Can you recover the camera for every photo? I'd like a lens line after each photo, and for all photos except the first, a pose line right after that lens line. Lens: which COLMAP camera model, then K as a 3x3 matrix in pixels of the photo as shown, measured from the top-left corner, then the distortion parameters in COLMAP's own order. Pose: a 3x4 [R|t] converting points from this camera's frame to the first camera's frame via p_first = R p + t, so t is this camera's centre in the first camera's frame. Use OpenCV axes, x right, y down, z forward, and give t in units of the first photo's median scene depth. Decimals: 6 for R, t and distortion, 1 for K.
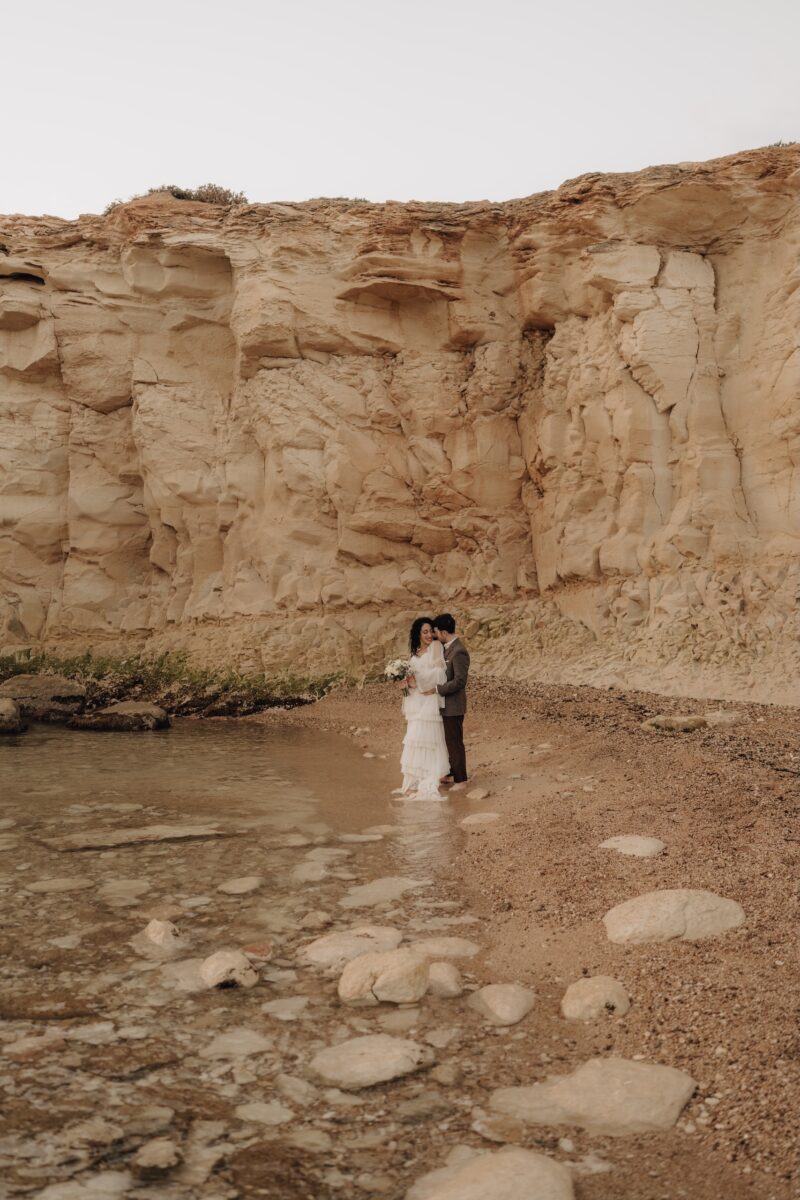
lens RADIAL K [[1179.2, 0, 400.0], [0, 1179.2, 600.0], [0, 0, 1]] dist [-0.000752, 0.006334]
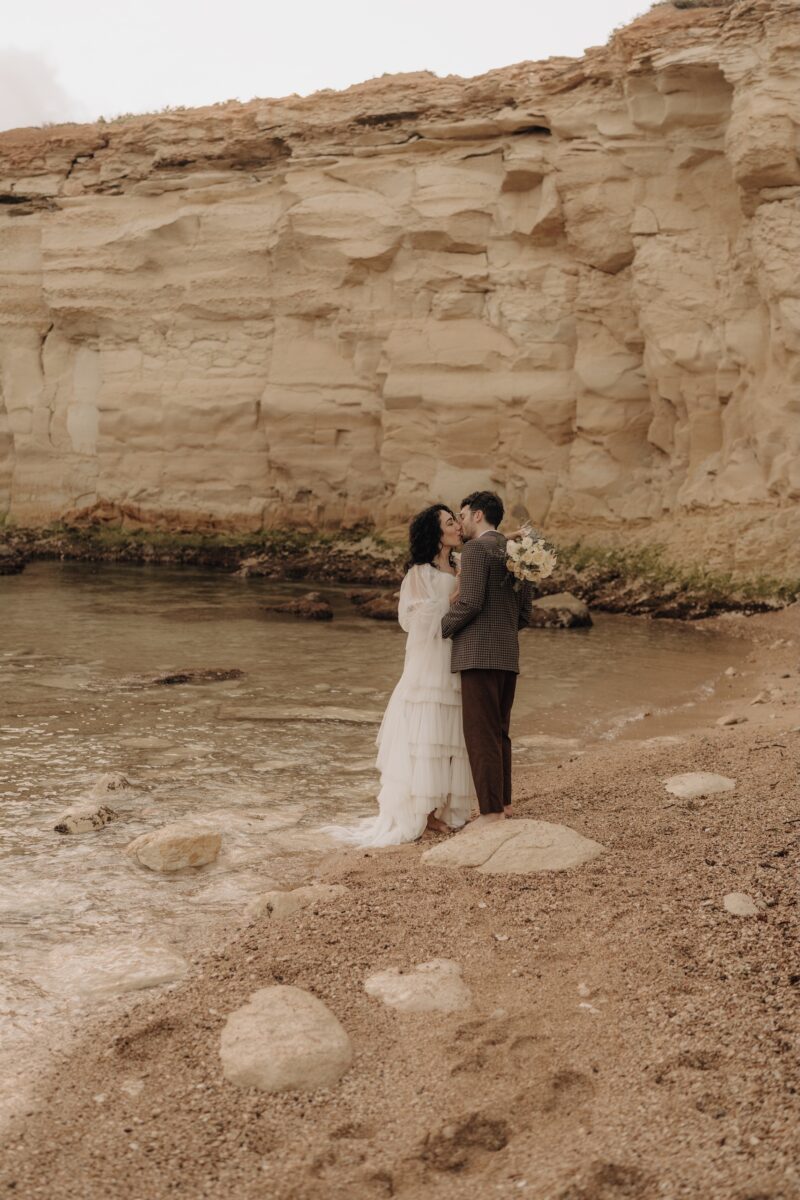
lens RADIAL K [[1382.3, 0, 400.0], [0, 1382.3, 600.0], [0, 0, 1]] dist [-0.002460, 0.012875]
pose [[0.799279, 0.057141, -0.598237, 0.267683], [-0.011292, 0.996722, 0.080115, 0.005053], [0.600854, -0.057279, 0.797304, 0.063427]]
